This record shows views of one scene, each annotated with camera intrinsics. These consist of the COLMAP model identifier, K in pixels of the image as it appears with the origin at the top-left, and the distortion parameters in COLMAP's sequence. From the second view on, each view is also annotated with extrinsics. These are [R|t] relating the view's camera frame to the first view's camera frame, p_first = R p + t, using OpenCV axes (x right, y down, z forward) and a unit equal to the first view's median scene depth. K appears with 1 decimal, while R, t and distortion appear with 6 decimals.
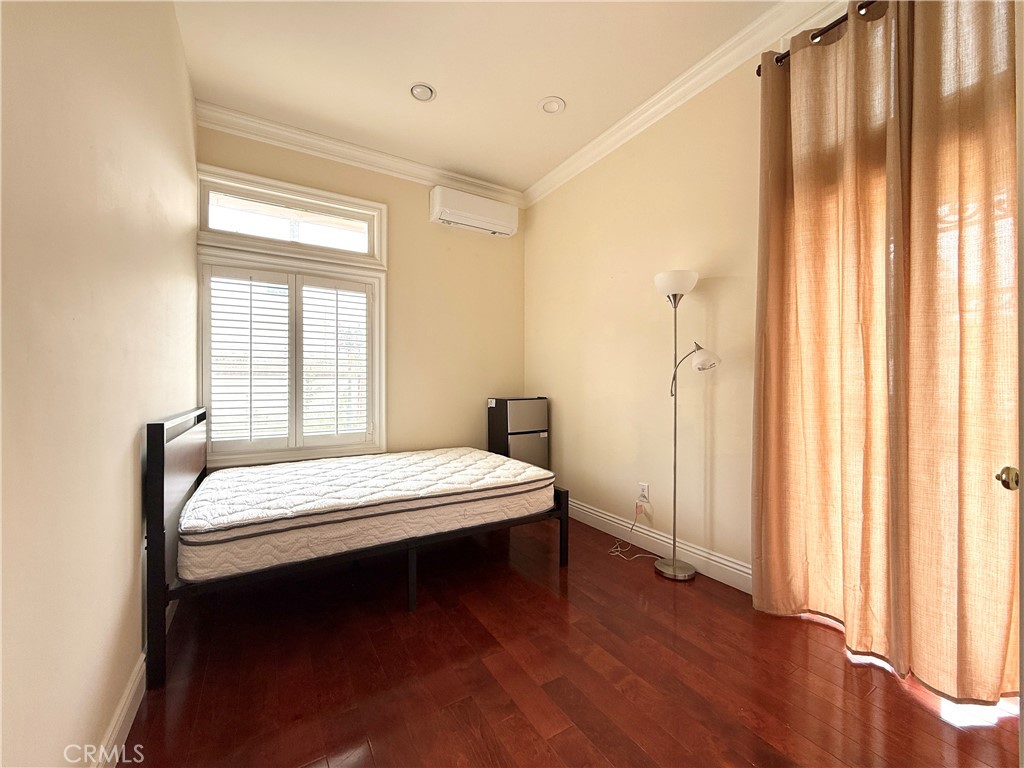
lens RADIAL K [[407.5, 0, 509.6], [0, 407.5, 385.2], [0, 0, 1]] dist [-0.000860, 0.000070]
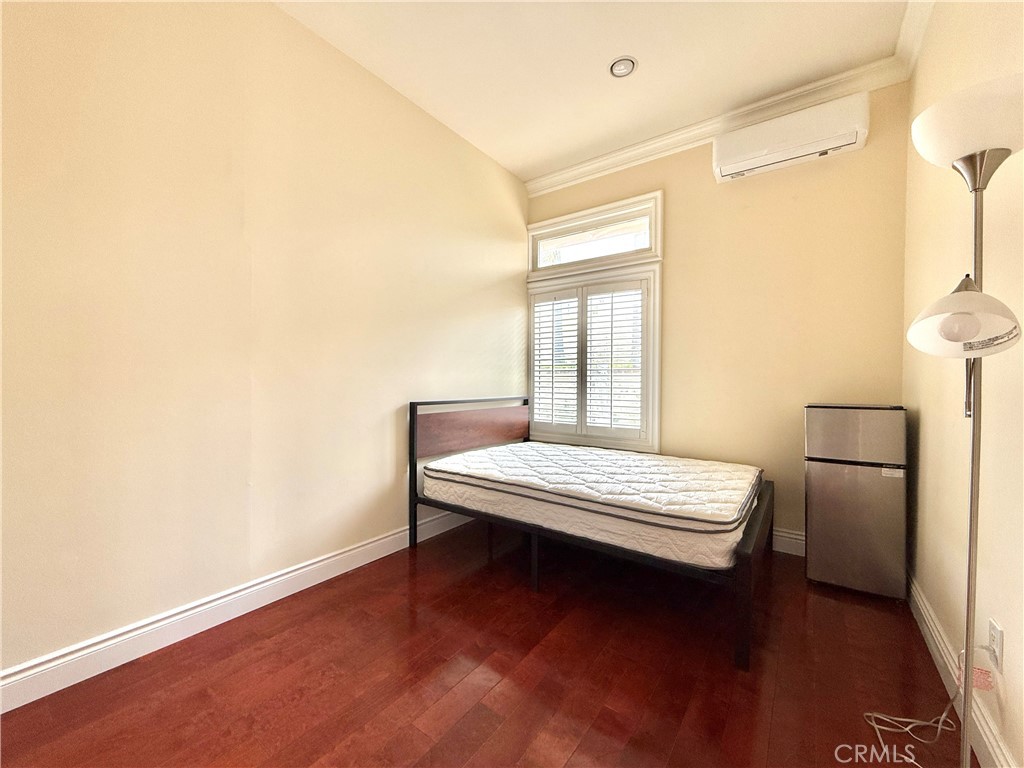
lens RADIAL K [[407.5, 0, 509.6], [0, 407.5, 385.2], [0, 0, 1]] dist [-0.000860, 0.000070]
pose [[0.384783, 0.015861, -0.922871, 0.482039], [-0.009380, 0.999868, 0.013273, -0.003339], [0.922959, 0.003550, 0.384881, 0.353445]]
